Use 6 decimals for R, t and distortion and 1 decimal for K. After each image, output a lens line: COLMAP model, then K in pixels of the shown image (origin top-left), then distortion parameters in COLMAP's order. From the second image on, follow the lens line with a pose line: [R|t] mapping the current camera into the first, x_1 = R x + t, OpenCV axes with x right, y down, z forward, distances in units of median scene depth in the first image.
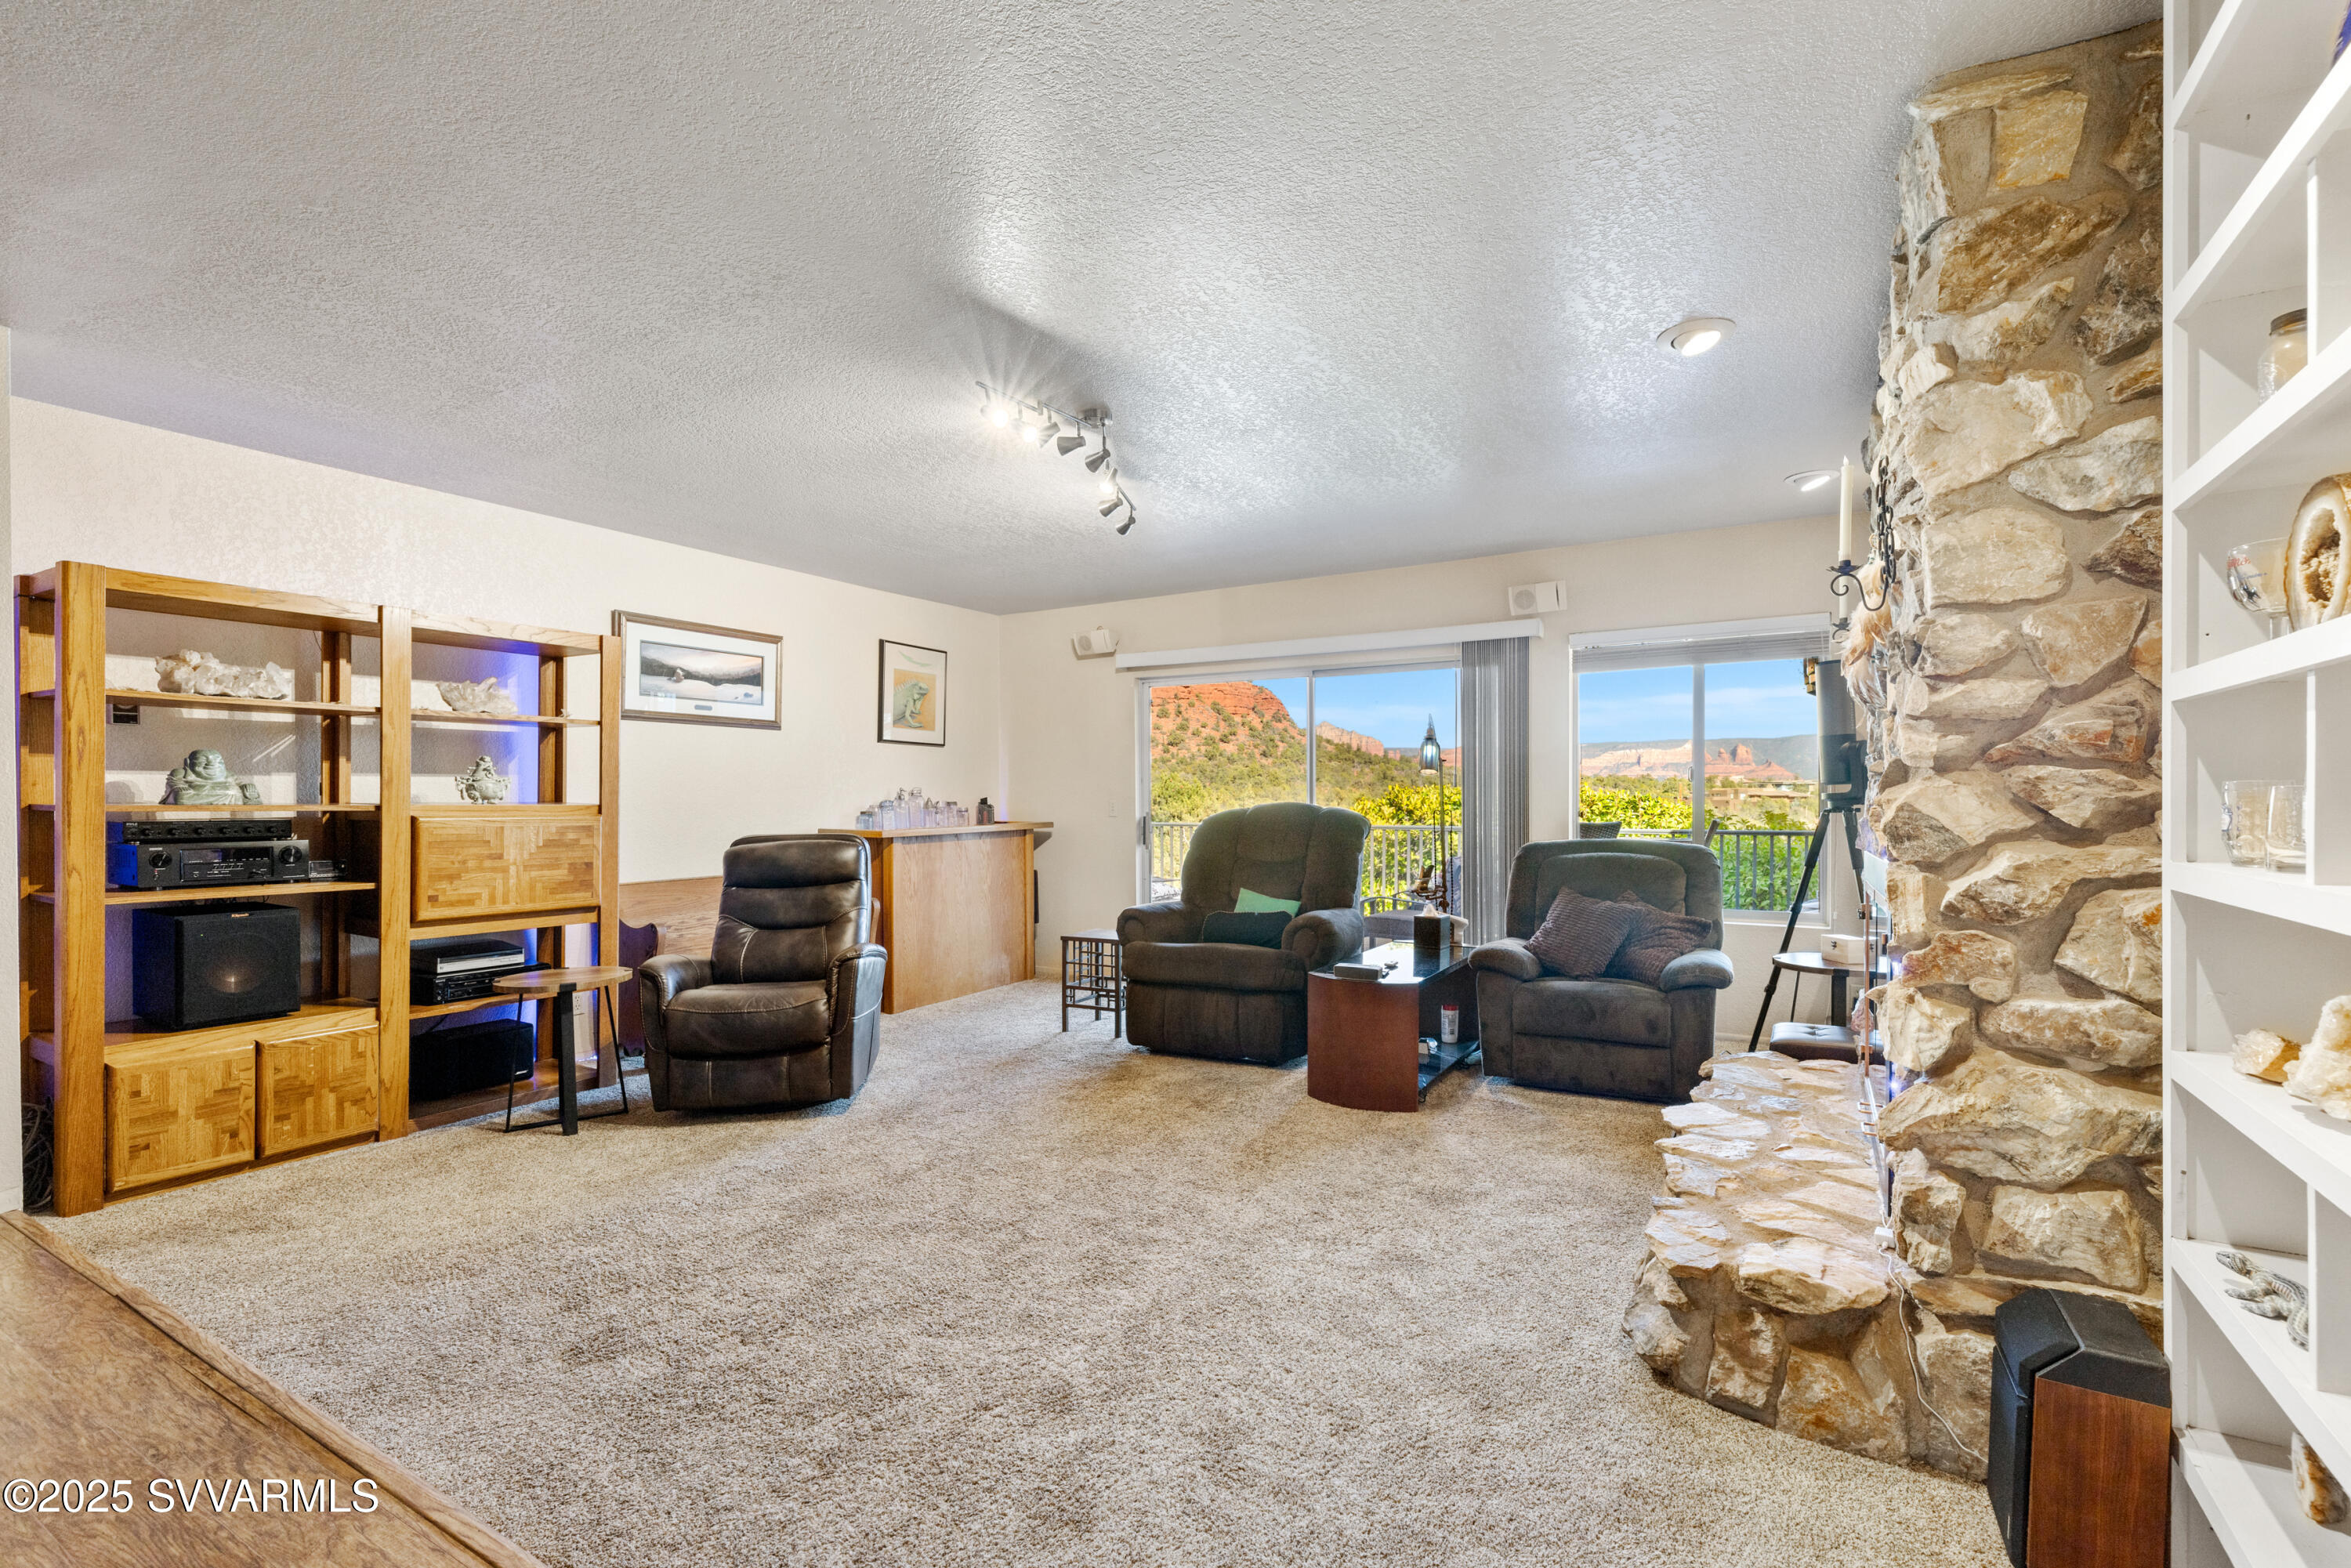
lens RADIAL K [[1026.9, 0, 1201.2], [0, 1026.9, 796.3], [0, 0, 1]] dist [-0.000300, -0.000004]
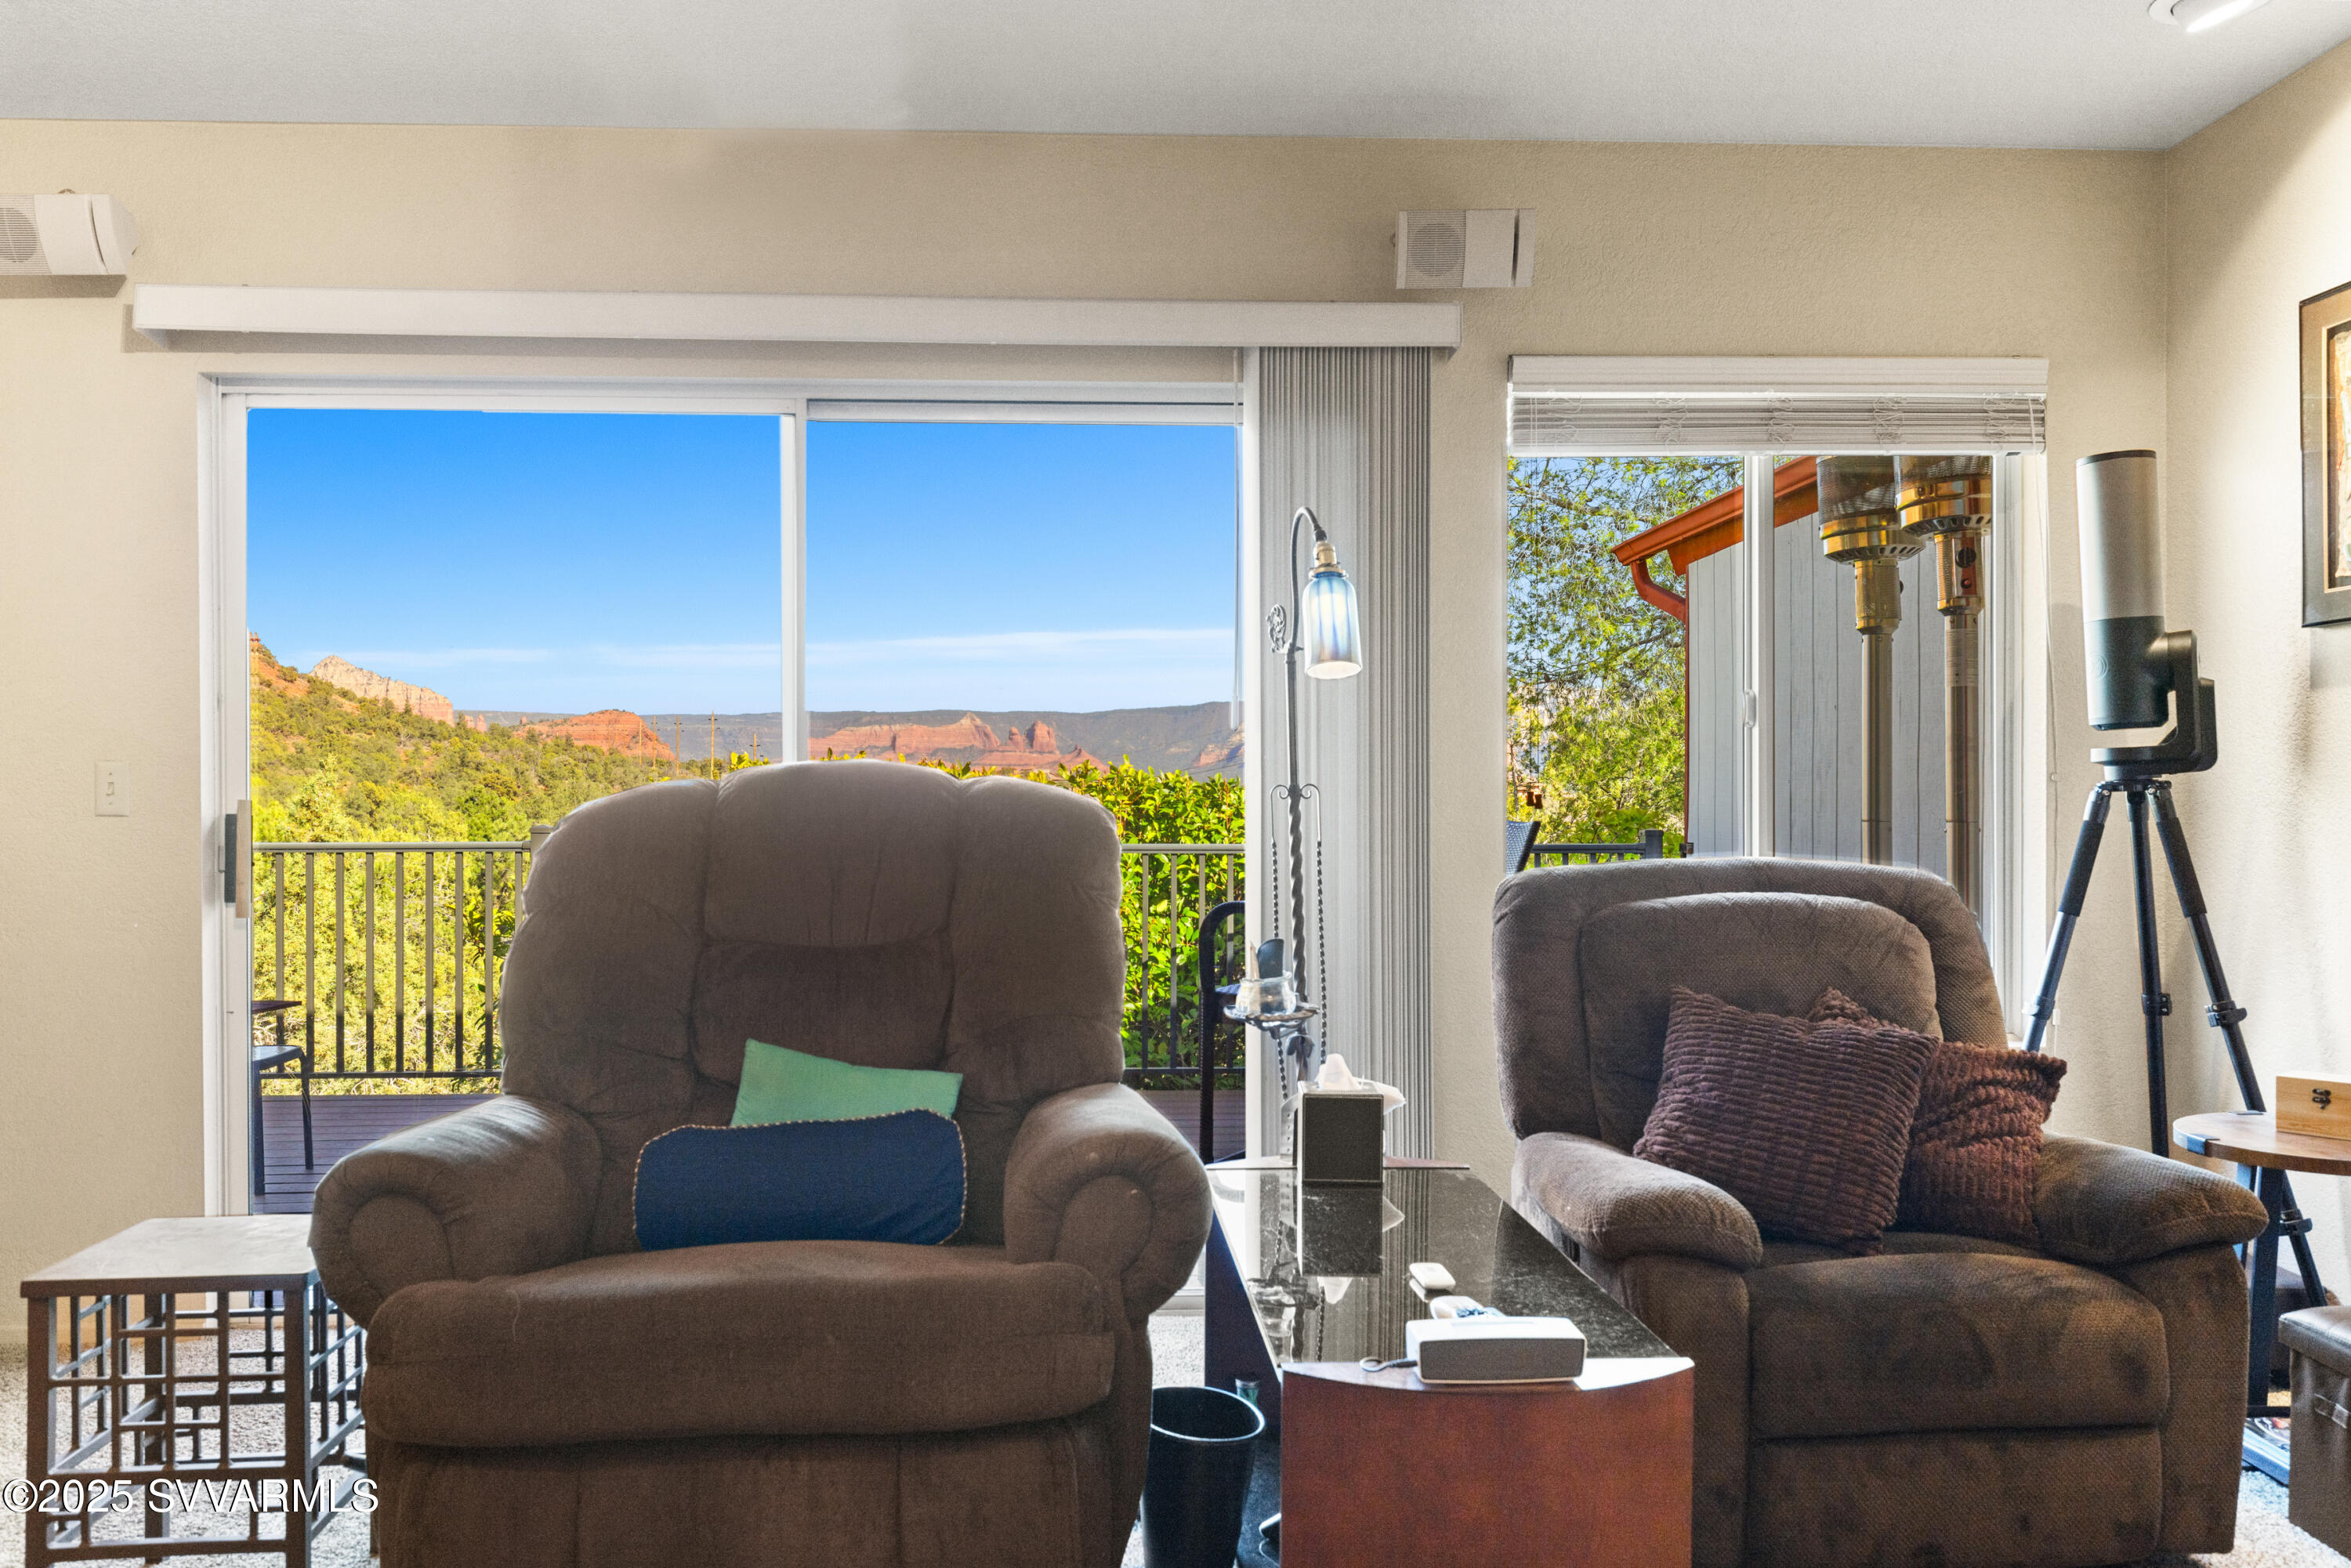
lens RADIAL K [[1786.9, 0, 1183.3], [0, 1786.9, 790.6], [0, 0, 1]] dist [-0.000330, -0.002734]
pose [[0.844922, 0.006812, 0.534846, -0.130907], [-0.003772, 0.999970, -0.006778, 0.019889], [-0.534876, 0.003709, 0.844922, 0.489897]]
